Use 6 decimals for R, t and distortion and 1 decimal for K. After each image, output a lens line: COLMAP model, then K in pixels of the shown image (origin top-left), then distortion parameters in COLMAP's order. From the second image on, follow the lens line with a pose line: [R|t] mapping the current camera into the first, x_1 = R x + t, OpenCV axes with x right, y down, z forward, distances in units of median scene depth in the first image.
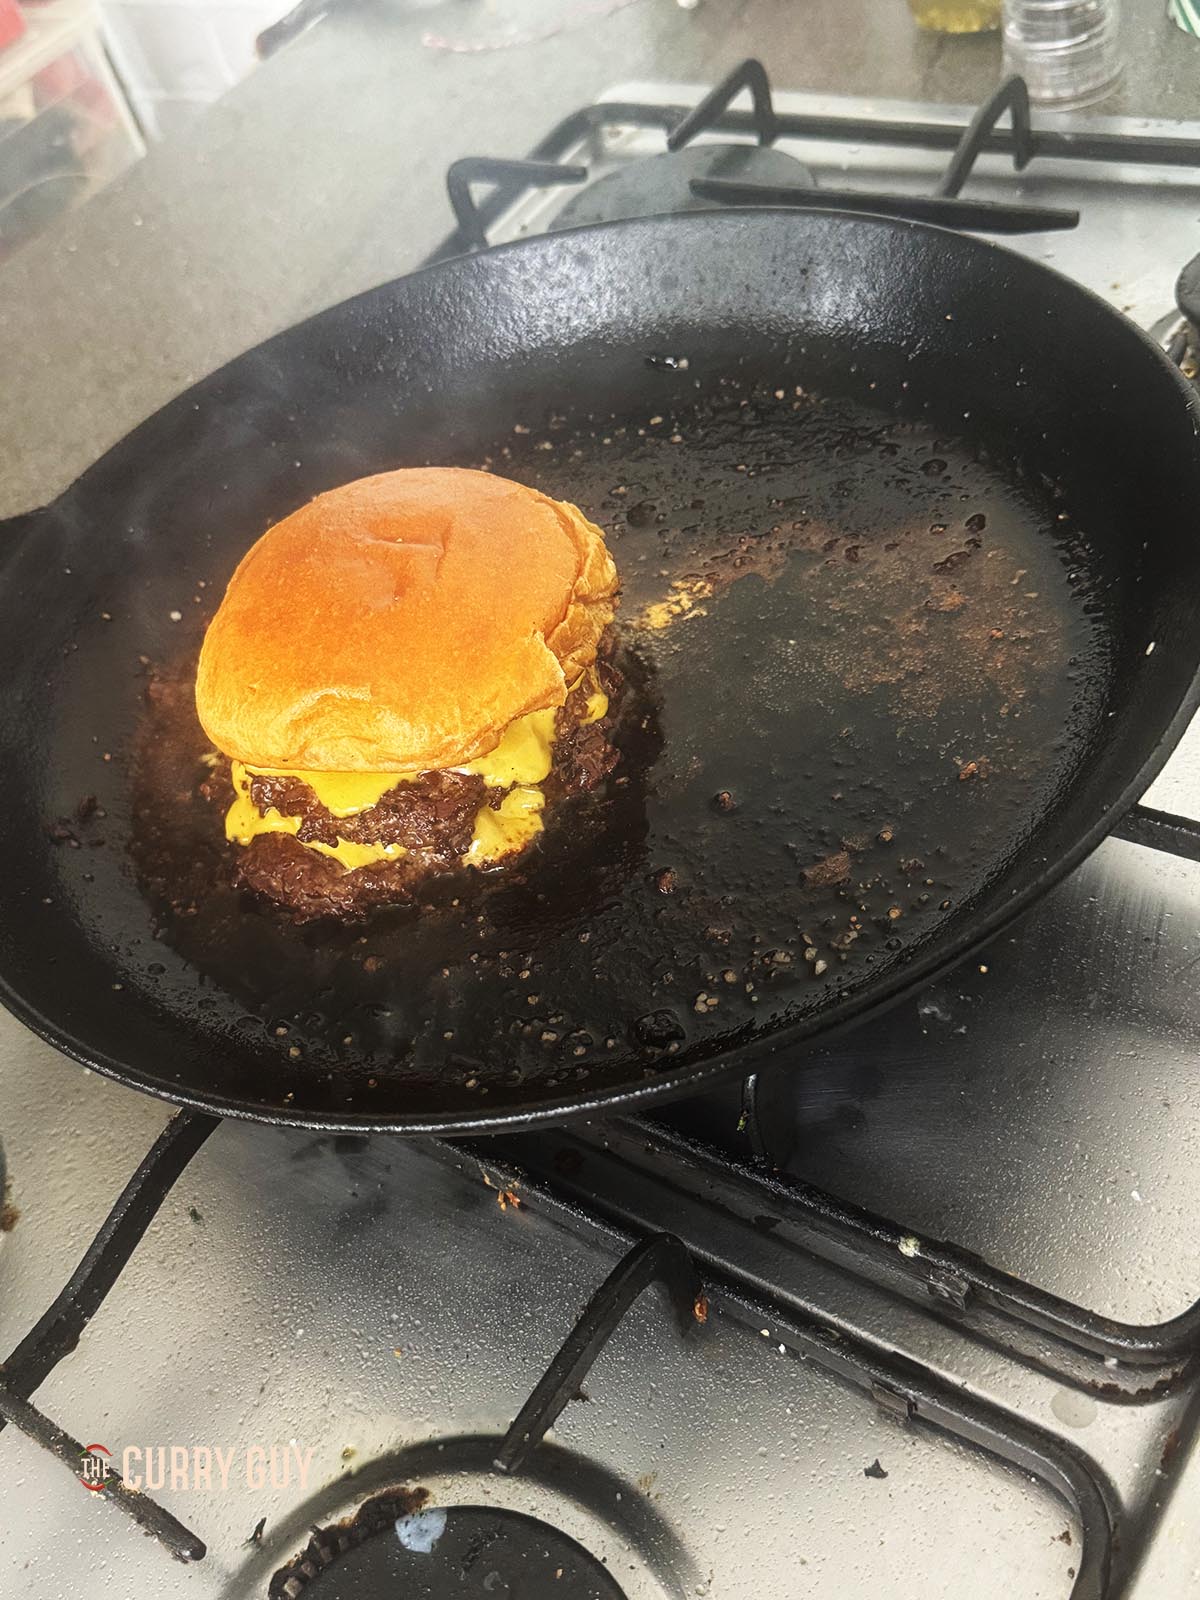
lens RADIAL K [[1593.2, 0, 600.0], [0, 1593.2, 800.0], [0, 0, 1]] dist [0.040989, -0.180389]
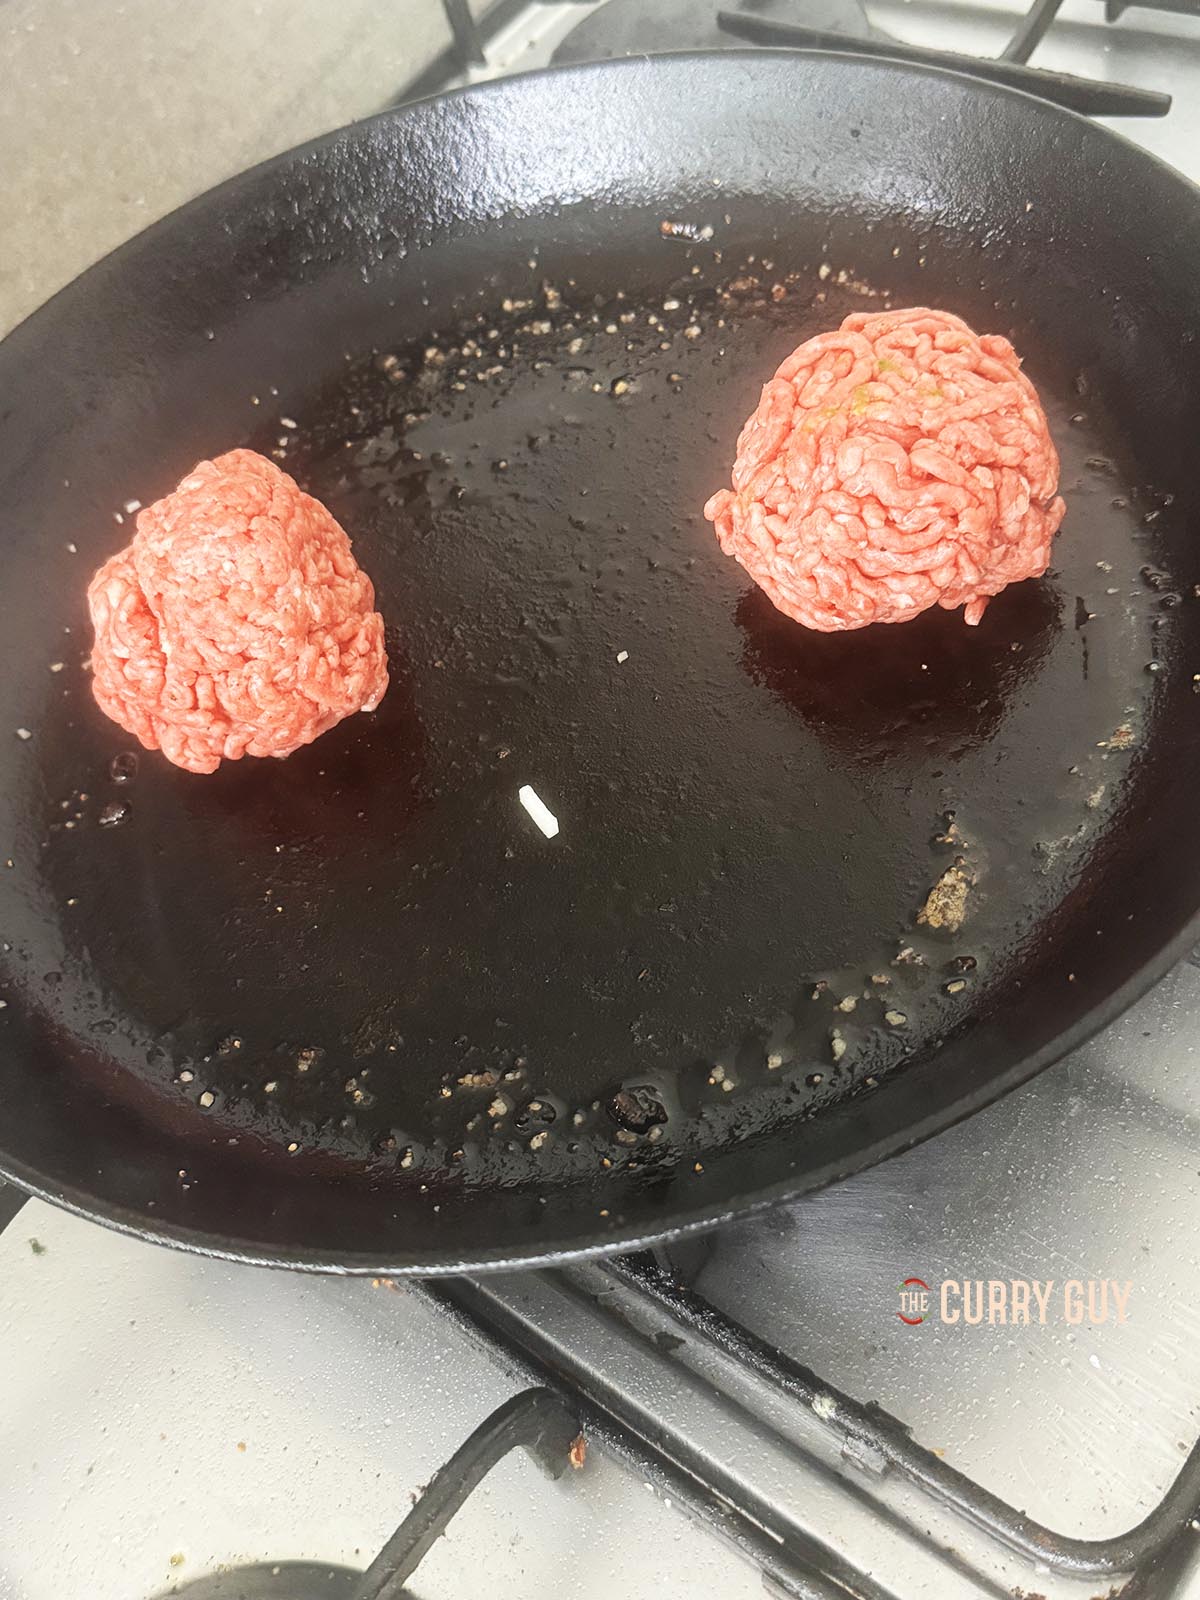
lens RADIAL K [[1578.0, 0, 623.1], [0, 1578.0, 797.6], [0, 0, 1]] dist [0.032031, -0.182300]
pose [[0.997622, 0.068453, -0.007999, 0.069769], [-0.066688, 0.988103, 0.138579, -0.151038], [0.017390, -0.137716, 0.990319, 0.203621]]
